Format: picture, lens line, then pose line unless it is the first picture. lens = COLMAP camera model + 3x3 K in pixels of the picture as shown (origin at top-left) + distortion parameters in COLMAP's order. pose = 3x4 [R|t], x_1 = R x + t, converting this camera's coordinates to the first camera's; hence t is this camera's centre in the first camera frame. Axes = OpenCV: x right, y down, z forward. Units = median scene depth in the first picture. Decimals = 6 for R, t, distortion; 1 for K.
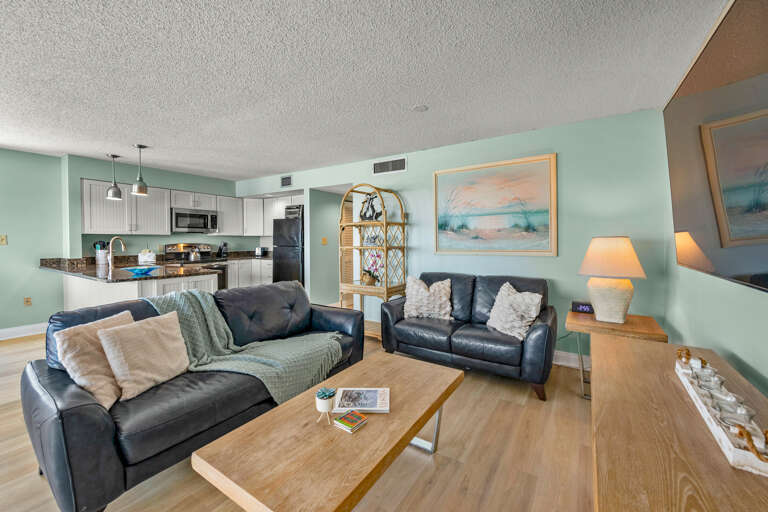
lens RADIAL K [[309.8, 0, 393.3], [0, 309.8, 244.9], [0, 0, 1]] dist [-0.003251, -0.000791]
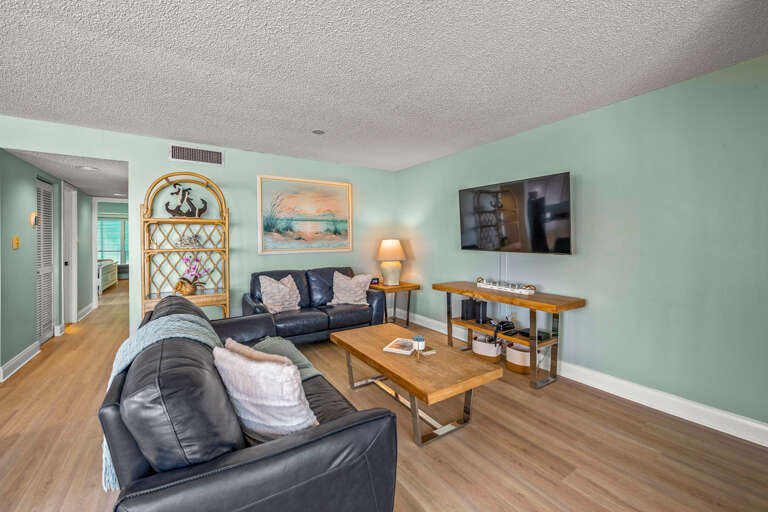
lens RADIAL K [[309.8, 0, 385.6], [0, 309.8, 241.1], [0, 0, 1]] dist [-0.003251, -0.000791]
pose [[0.395293, -0.000547, 0.918555, -0.623313], [0.017904, 0.999814, -0.007110, -0.000137], [-0.918380, 0.019257, 0.395230, 0.195687]]
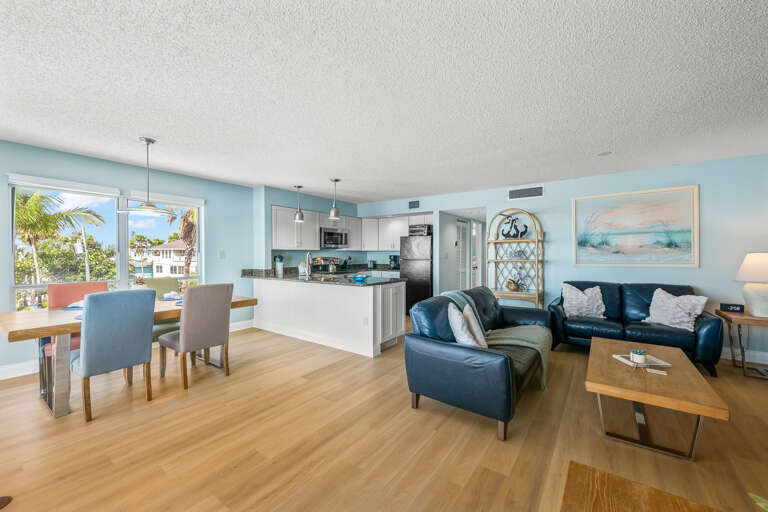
lens RADIAL K [[309.8, 0, 383.0], [0, 309.8, 257.4], [0, 0, 1]] dist [-0.003251, -0.000791]
pose [[0.998559, -0.000203, -0.053657, -0.522358], [-0.000088, 0.999985, -0.005433, 0.002418], [0.053657, 0.005430, 0.998545, -0.234490]]
